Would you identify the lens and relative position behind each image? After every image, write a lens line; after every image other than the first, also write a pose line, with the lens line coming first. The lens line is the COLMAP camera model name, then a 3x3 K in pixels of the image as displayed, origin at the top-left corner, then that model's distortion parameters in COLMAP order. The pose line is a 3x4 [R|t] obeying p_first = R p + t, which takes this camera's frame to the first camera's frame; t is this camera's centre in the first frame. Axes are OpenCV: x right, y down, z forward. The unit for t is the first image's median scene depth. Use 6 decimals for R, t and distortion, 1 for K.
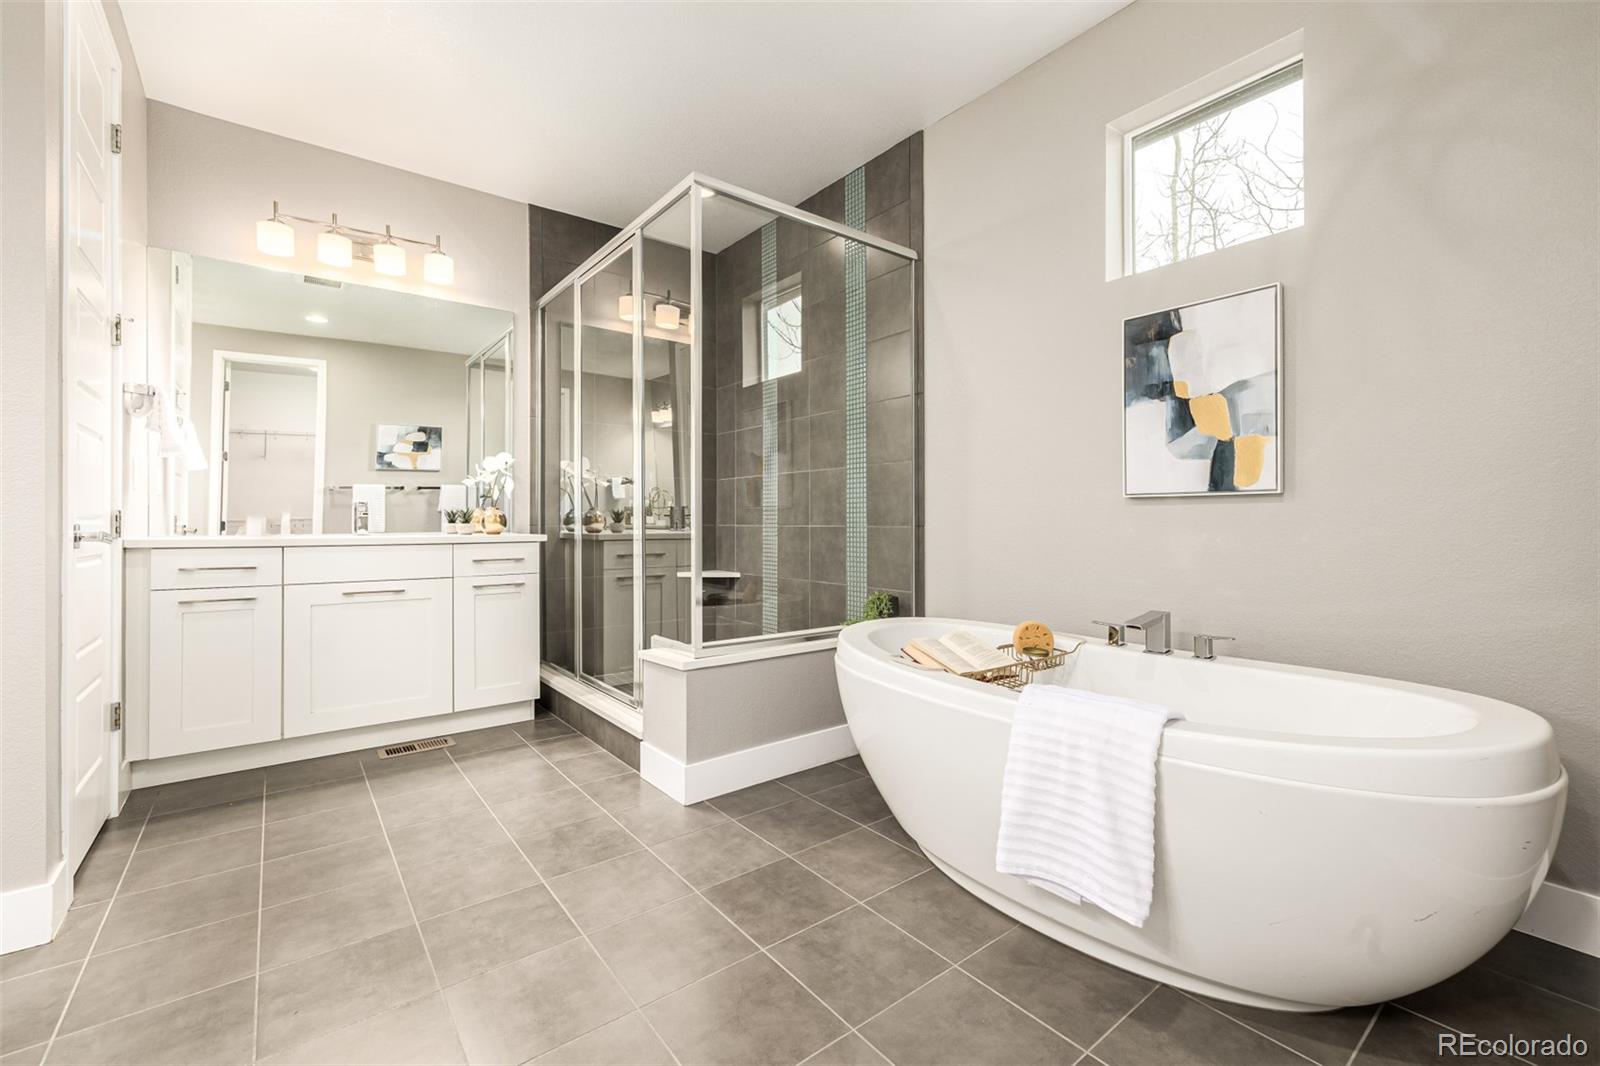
lens RADIAL K [[695.9, 0, 802.7], [0, 695.9, 523.2], [0, 0, 1]] dist [-0.000351, -0.000200]
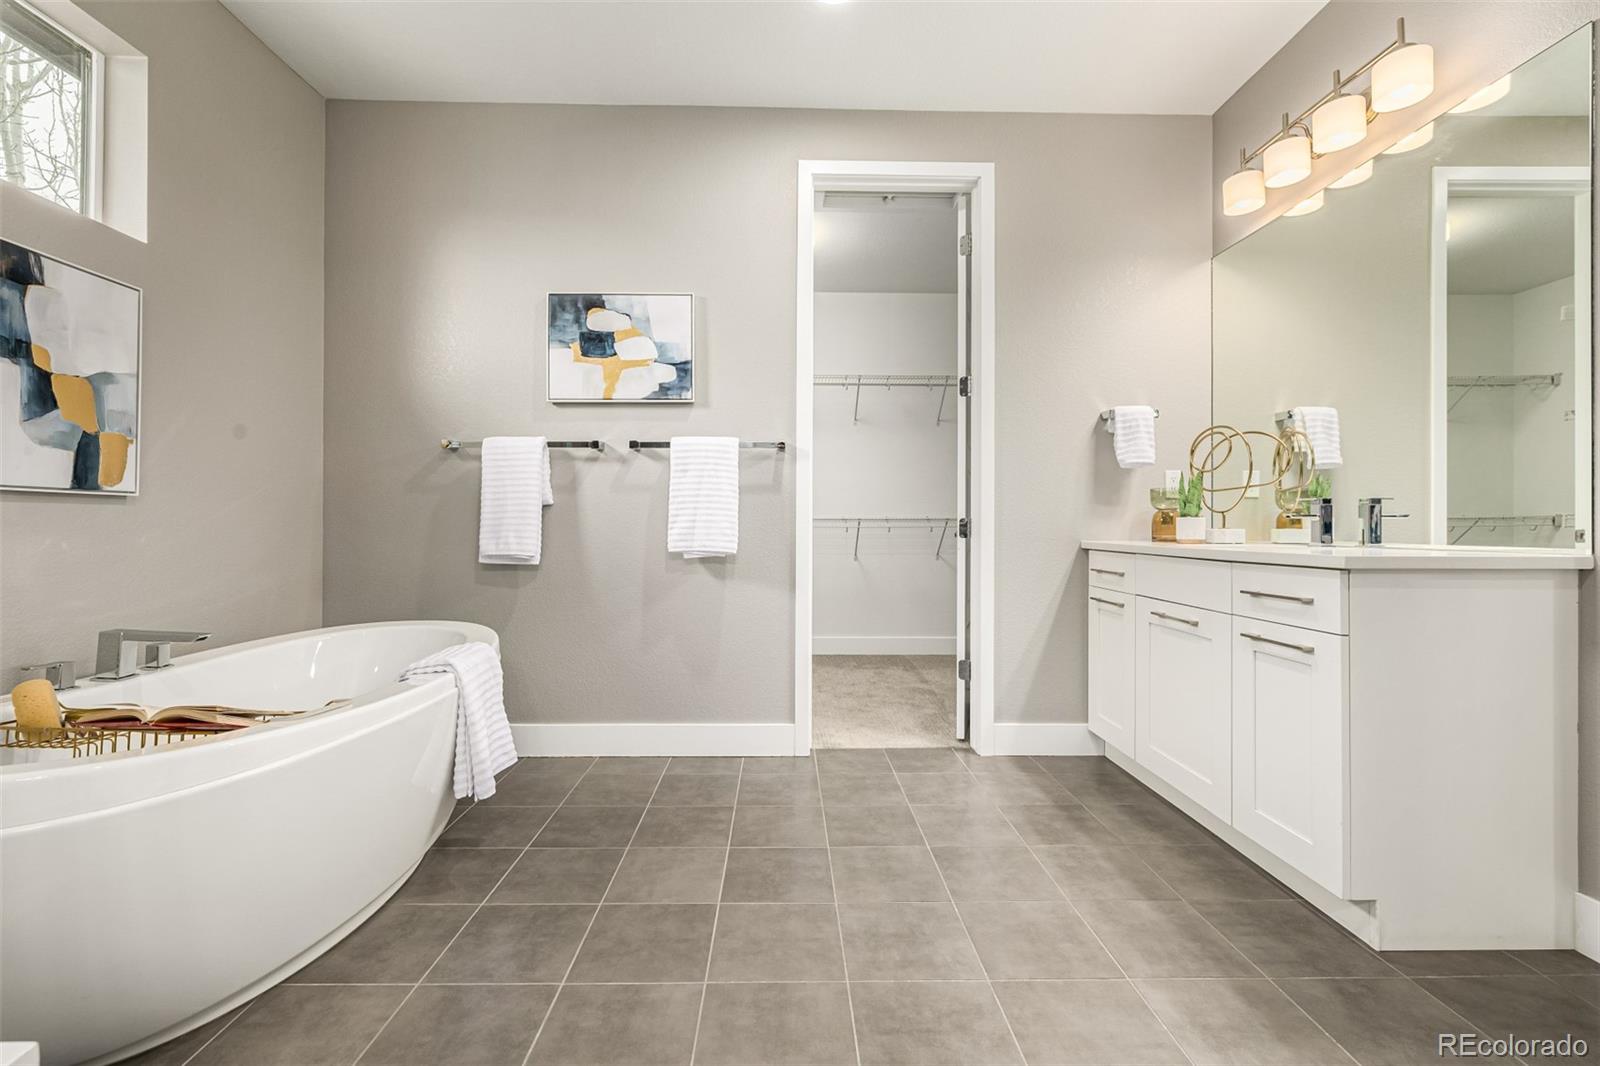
lens RADIAL K [[695.9, 0, 802.7], [0, 695.9, 523.2], [0, 0, 1]] dist [-0.000351, -0.000200]
pose [[-0.815917, 0.002552, 0.578164, -0.649480], [0.000885, 0.999995, -0.003166, 0.000205], [-0.578169, -0.002071, -0.815915, 1.190130]]
